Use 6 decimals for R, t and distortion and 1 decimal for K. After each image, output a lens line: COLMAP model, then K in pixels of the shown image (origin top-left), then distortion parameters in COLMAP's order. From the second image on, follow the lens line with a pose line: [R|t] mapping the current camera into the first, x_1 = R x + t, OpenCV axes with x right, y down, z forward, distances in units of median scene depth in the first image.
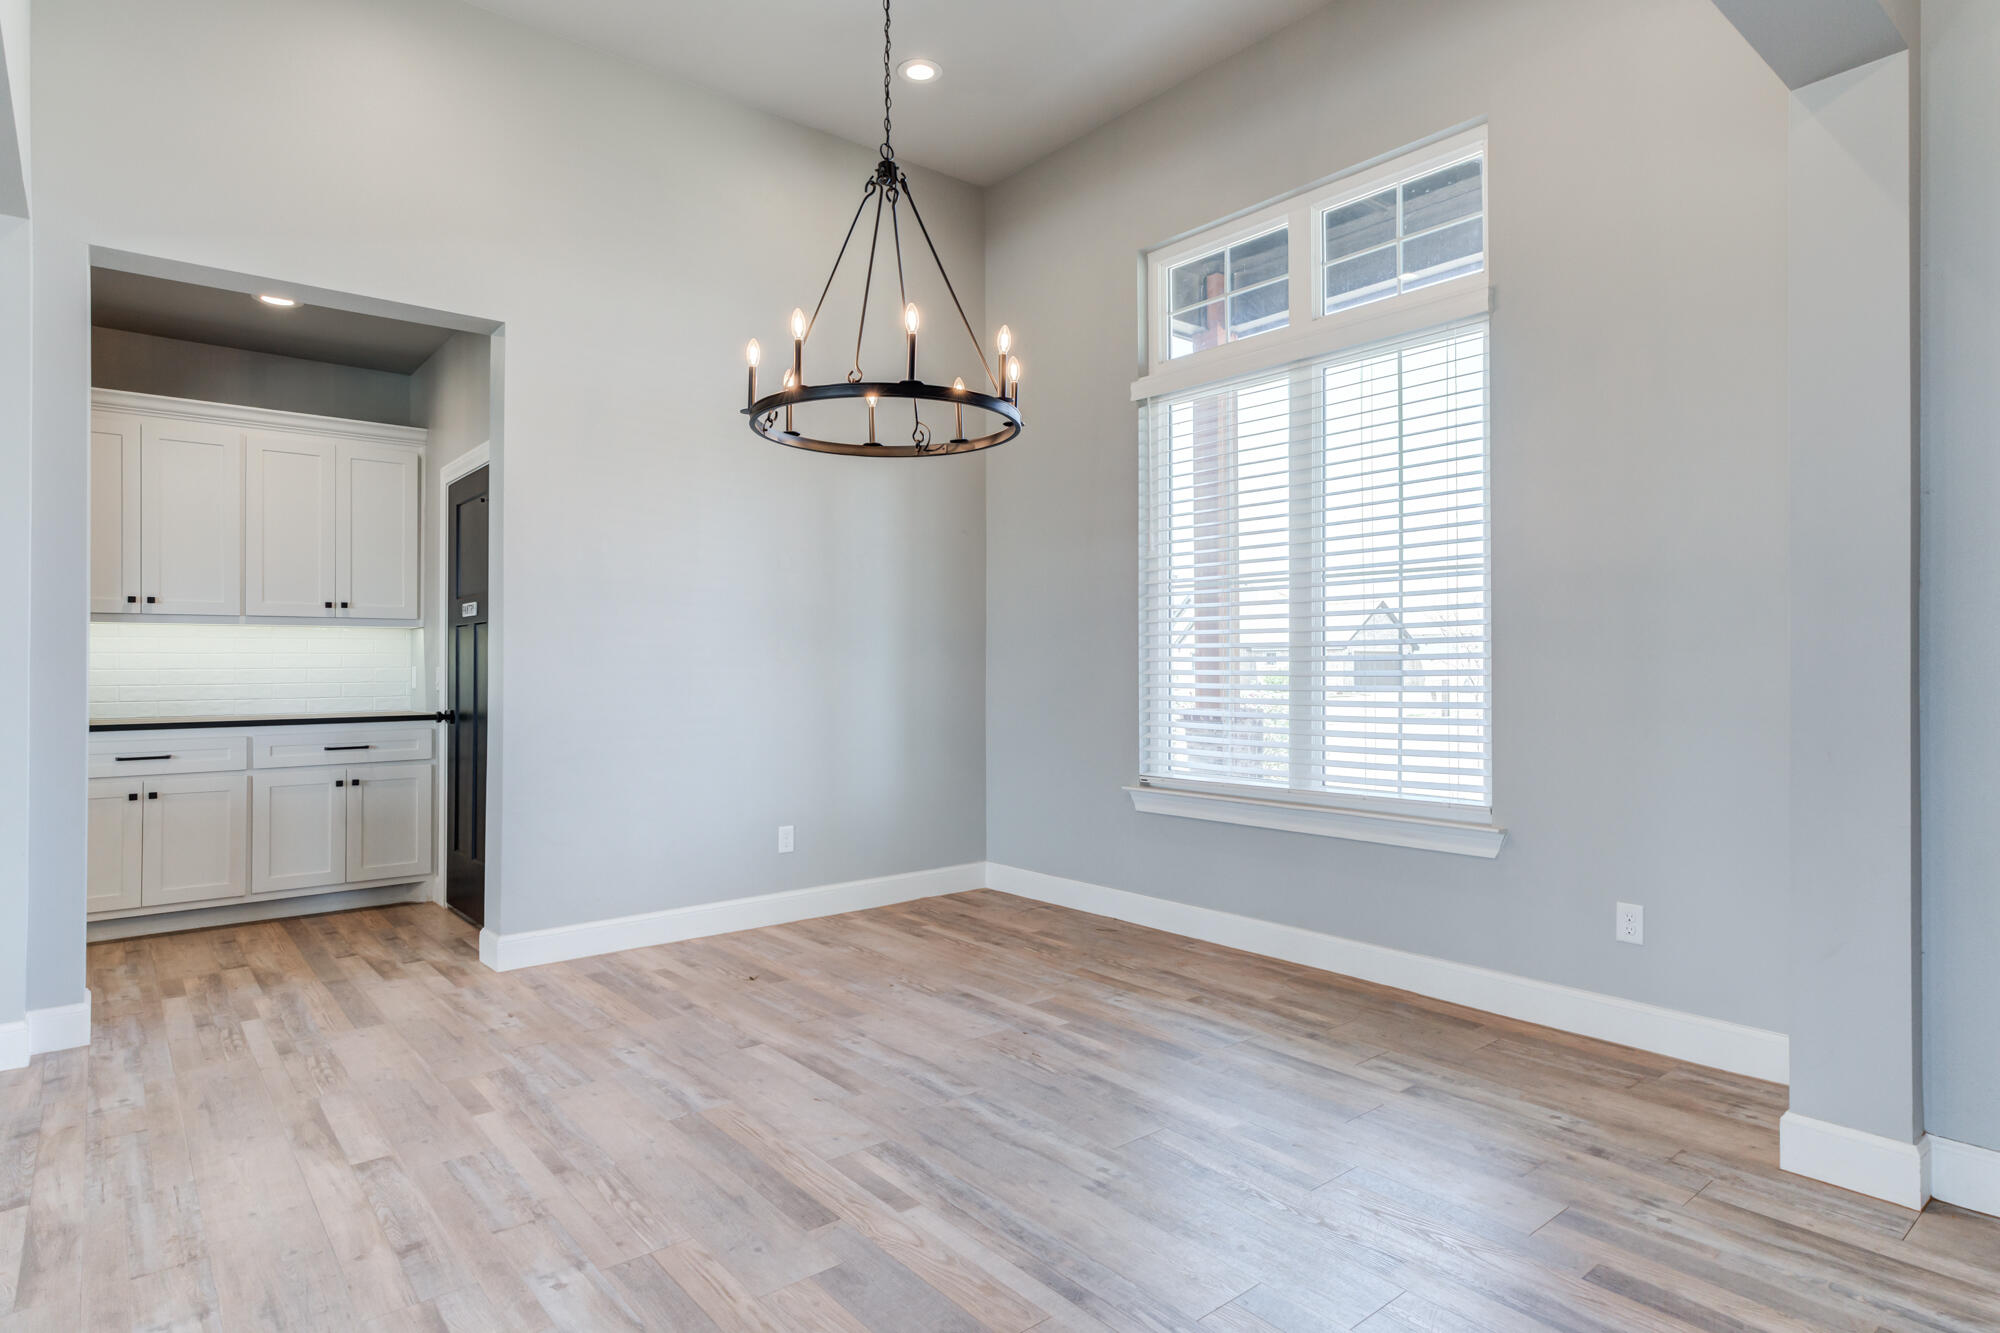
lens RADIAL K [[1073.6, 0, 1000.0], [0, 1073.6, 666.5], [0, 0, 1]] dist [-0.000021, 0.010602]
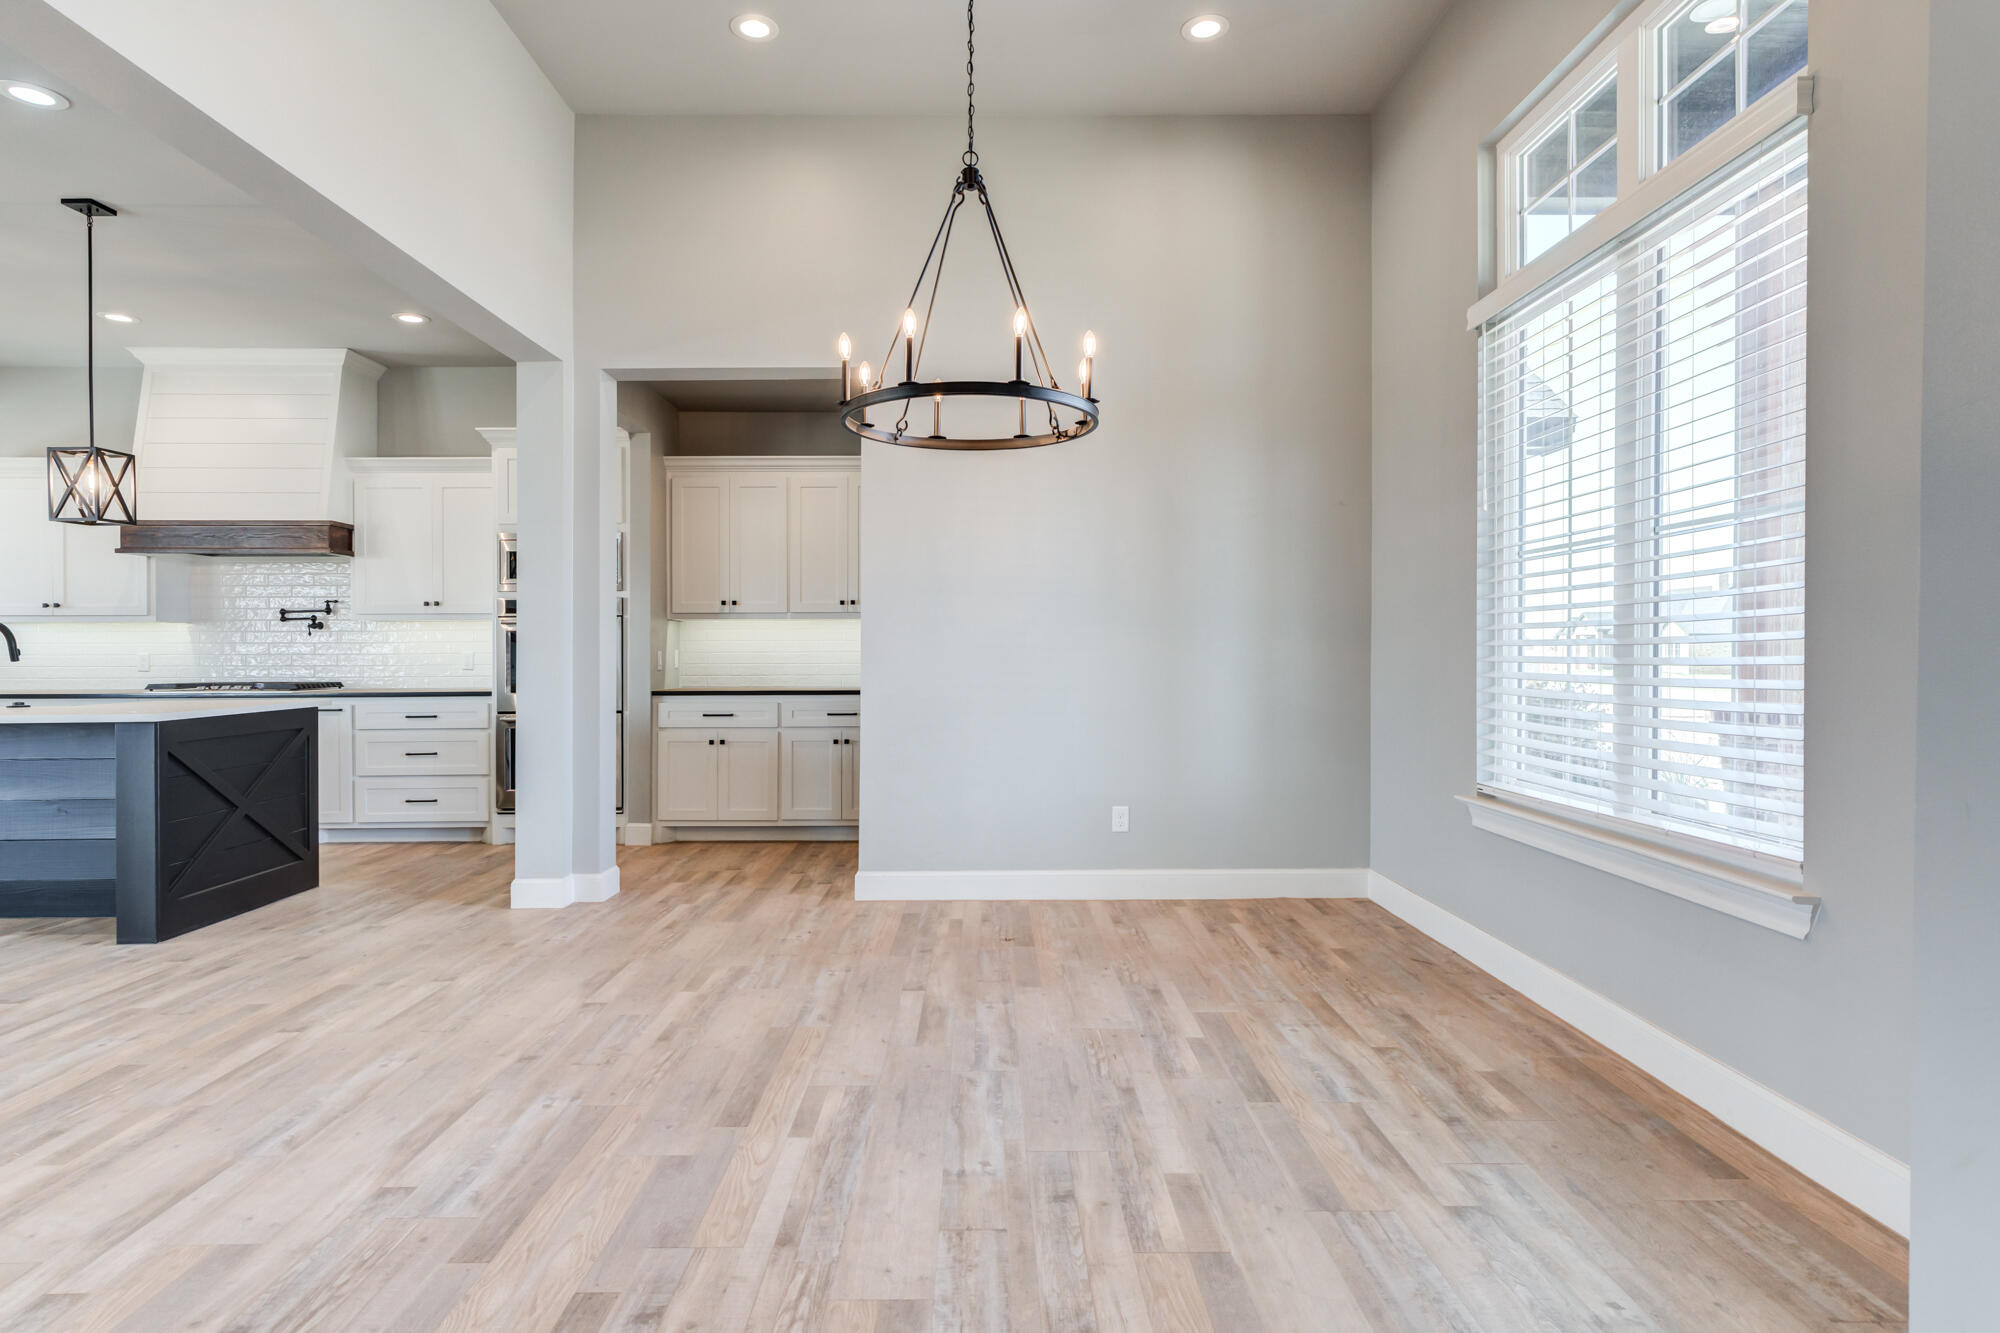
lens RADIAL K [[1086.2, 0, 1007.7], [0, 1086.2, 661.0], [0, 0, 1]] dist [-0.000974, 0.010552]
pose [[0.779627, 0.006824, -0.626207, 0.516183], [-0.001350, 0.999957, 0.009216, 0.000448], [0.626243, -0.006339, 0.779602, 0.171479]]
